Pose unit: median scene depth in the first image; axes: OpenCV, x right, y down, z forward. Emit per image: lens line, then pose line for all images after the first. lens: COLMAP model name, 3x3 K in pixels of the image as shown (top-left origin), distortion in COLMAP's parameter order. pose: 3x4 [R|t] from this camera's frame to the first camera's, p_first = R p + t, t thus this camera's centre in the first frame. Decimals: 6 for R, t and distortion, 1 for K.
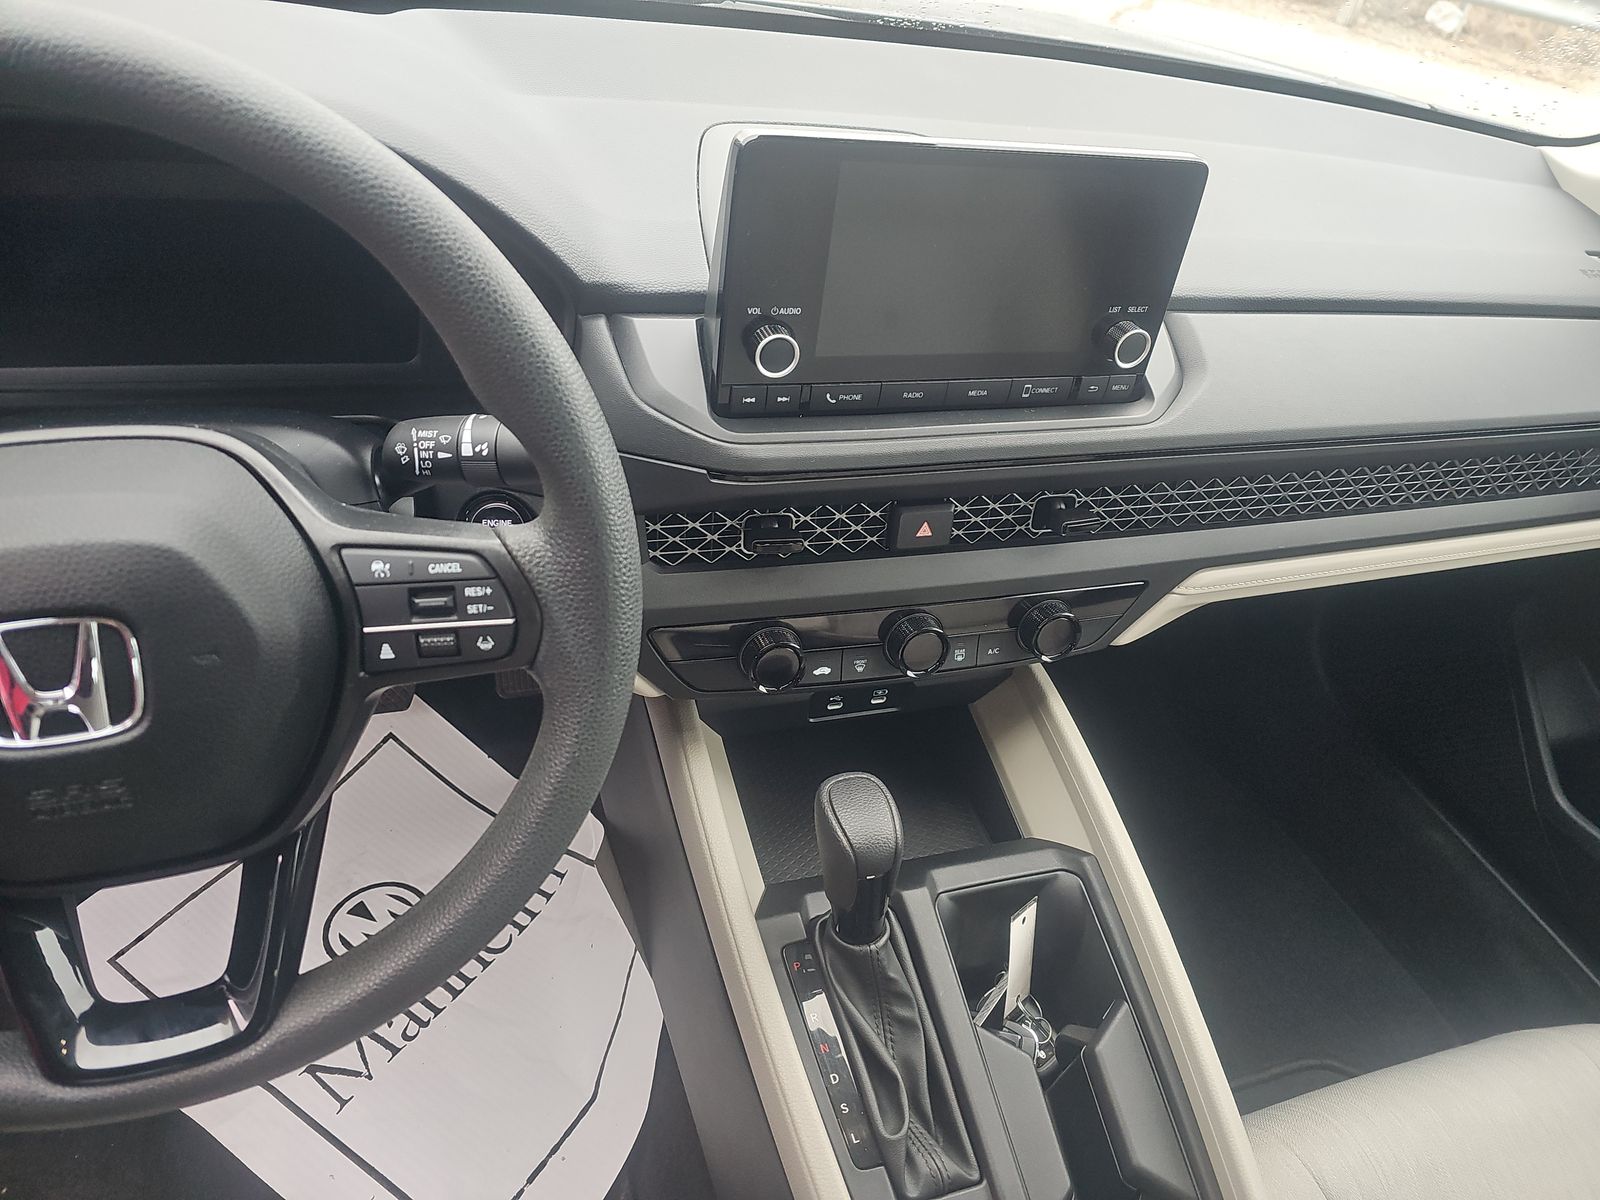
lens RADIAL K [[1078.7, 0, 796.2], [0, 1078.7, 590.9], [0, 0, 1]] dist [0.022100, -0.026047]
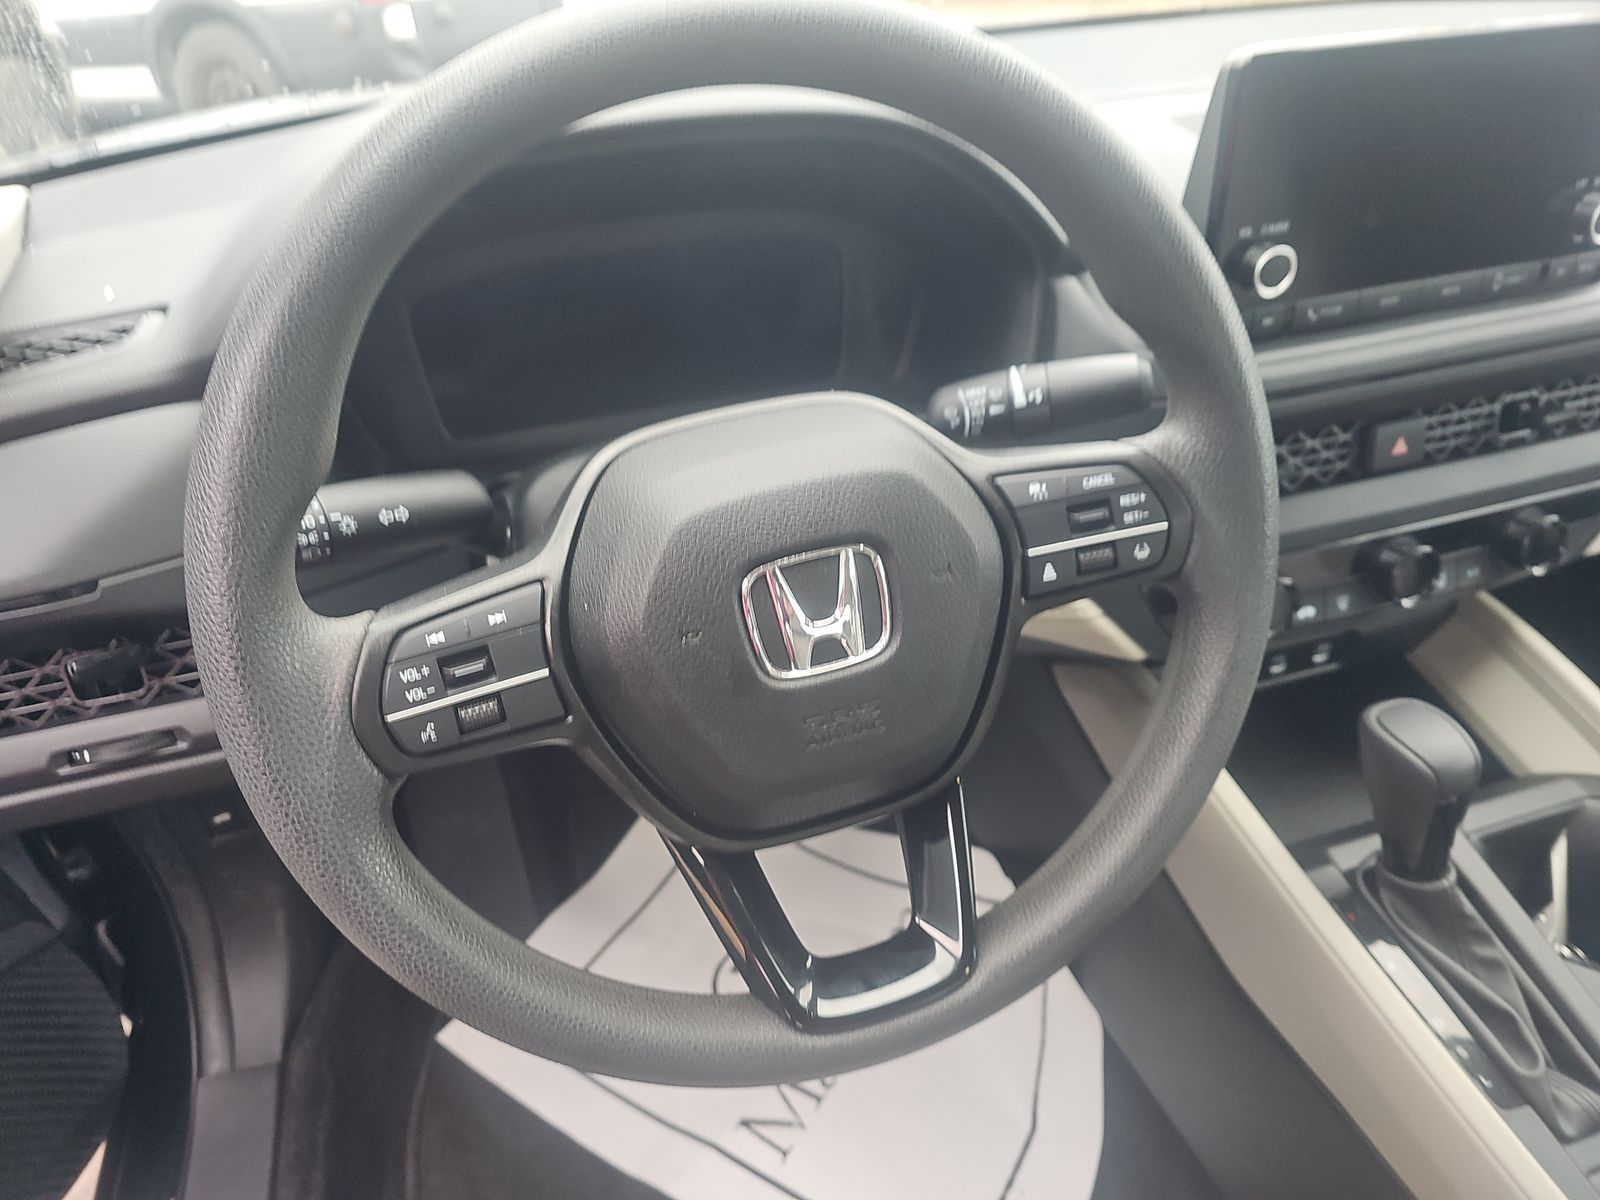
lens RADIAL K [[1078.7, 0, 791.3], [0, 1078.7, 592.5], [0, 0, 1]] dist [0.022100, -0.026047]
pose [[0.979519, -0.149999, -0.134323, -0.479732], [0.138774, 0.986280, -0.089401, 0.131197], [0.145890, 0.068930, 0.986896, -0.034679]]
